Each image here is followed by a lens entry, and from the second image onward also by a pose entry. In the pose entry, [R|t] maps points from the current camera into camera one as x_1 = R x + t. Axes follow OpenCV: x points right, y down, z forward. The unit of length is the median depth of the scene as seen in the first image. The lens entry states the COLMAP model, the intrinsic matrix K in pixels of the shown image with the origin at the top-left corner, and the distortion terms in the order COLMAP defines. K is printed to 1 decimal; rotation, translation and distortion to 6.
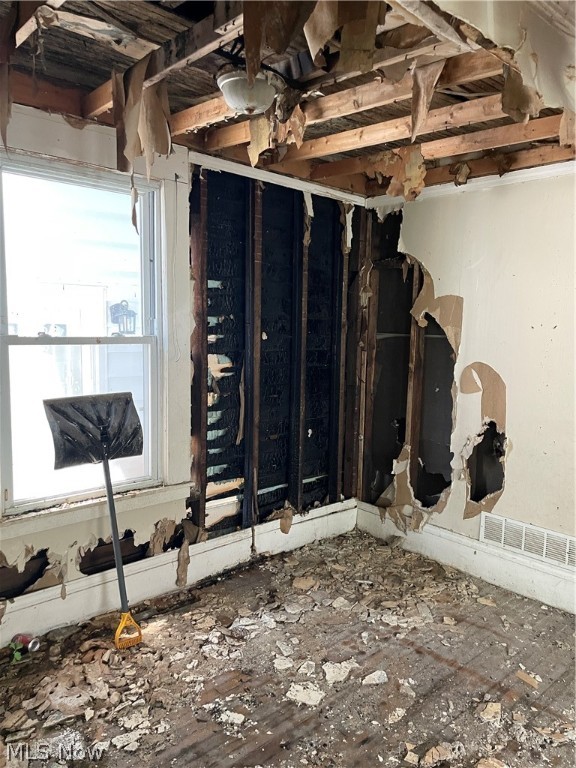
lens RADIAL K [[584.6, 0, 292.9], [0, 584.6, 385.9], [0, 0, 1]] dist [0.087434, -0.109227]
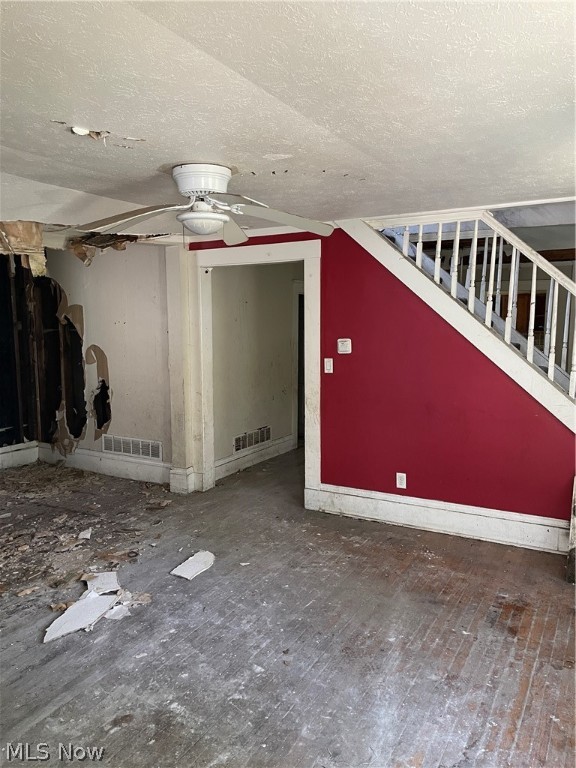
lens RADIAL K [[584.6, 0, 283.7], [0, 584.6, 384.5], [0, 0, 1]] dist [0.087434, -0.109227]
pose [[0.955455, -0.061218, 0.288719, 0.354053], [0.059873, 0.998115, 0.013494, 0.084451], [-0.289001, 0.004393, 0.957319, -0.782189]]
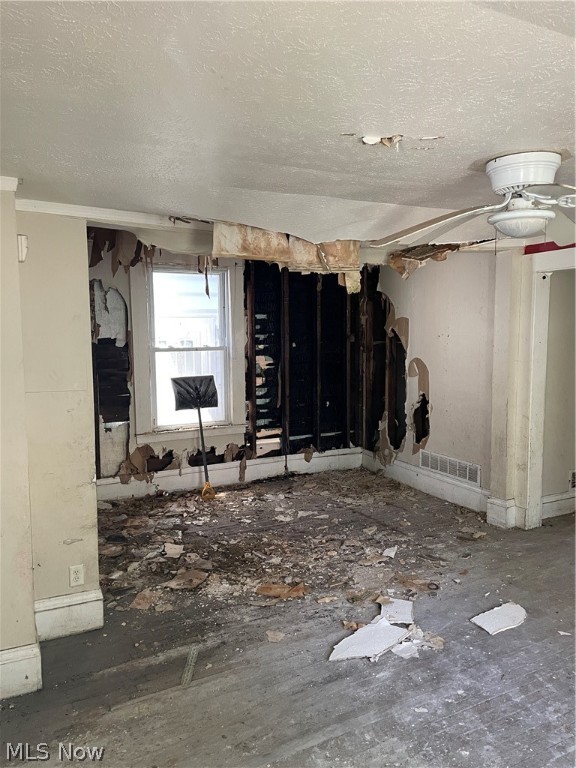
lens RADIAL K [[584.6, 0, 281.7], [0, 584.6, 383.7], [0, 0, 1]] dist [0.087434, -0.109227]
pose [[0.961755, -0.004073, -0.273882, 0.417302], [-0.001059, 0.999827, -0.018588, 0.065235], [0.273910, 0.018168, 0.961584, -0.705876]]
